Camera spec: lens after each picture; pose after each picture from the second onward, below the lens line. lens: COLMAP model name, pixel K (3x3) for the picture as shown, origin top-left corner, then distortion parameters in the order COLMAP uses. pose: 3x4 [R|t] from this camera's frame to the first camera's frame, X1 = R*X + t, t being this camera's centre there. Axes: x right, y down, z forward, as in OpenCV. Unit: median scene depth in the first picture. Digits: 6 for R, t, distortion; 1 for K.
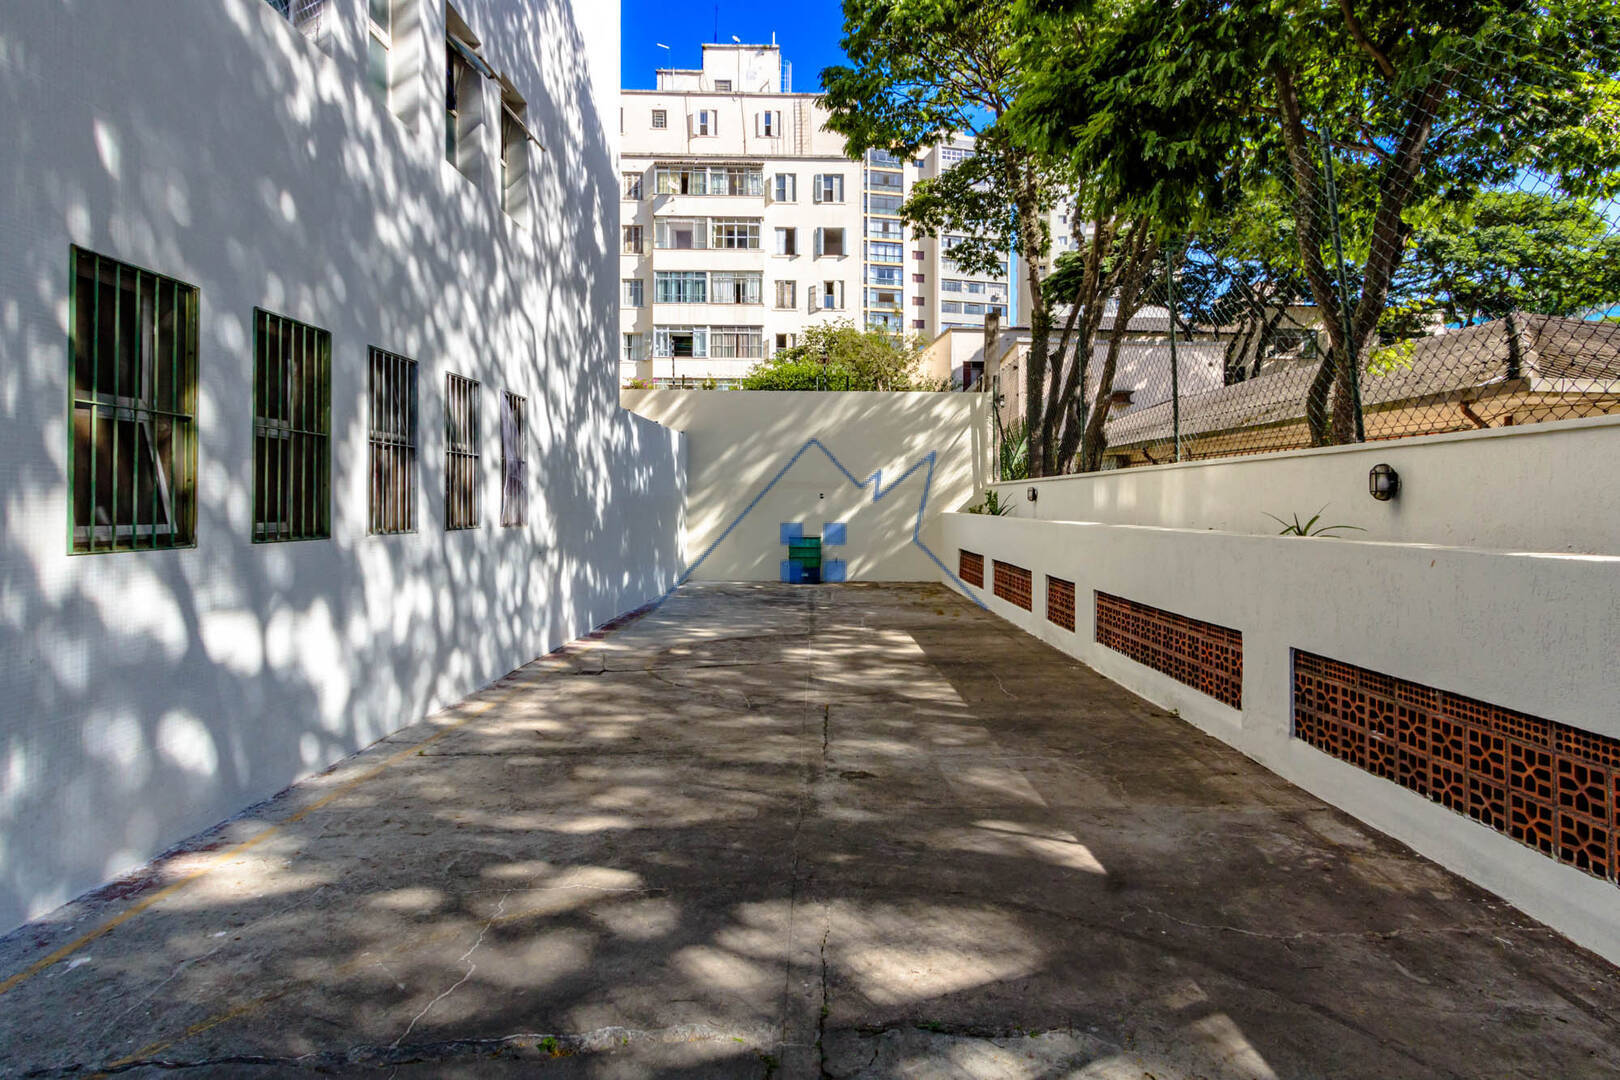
lens RADIAL K [[782.6, 0, 770.3], [0, 782.6, 520.5], [0, 0, 1]] dist [0.013567, -0.003498]
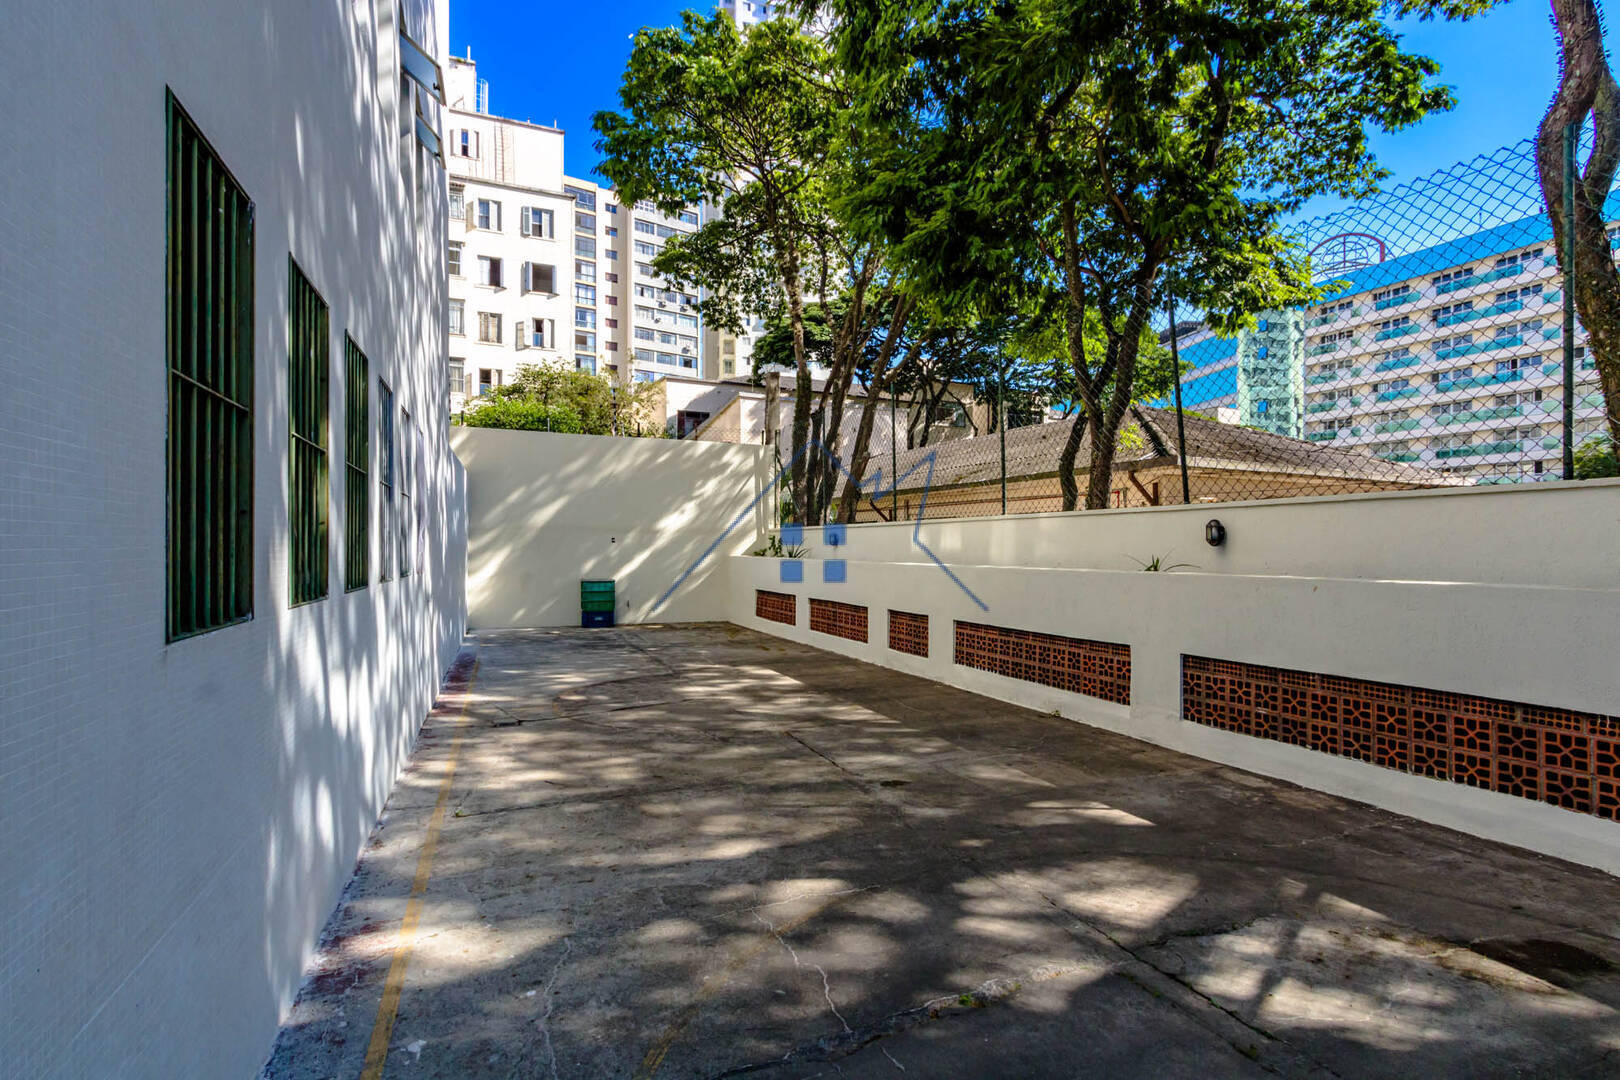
lens RADIAL K [[782.6, 0, 739.7], [0, 782.6, 570.1], [0, 0, 1]] dist [0.013567, -0.003498]
pose [[0.934655, -0.010242, 0.355407, -0.489341], [0.007560, 0.999932, 0.008933, -0.001447], [-0.355475, -0.005662, 0.934669, 0.002837]]
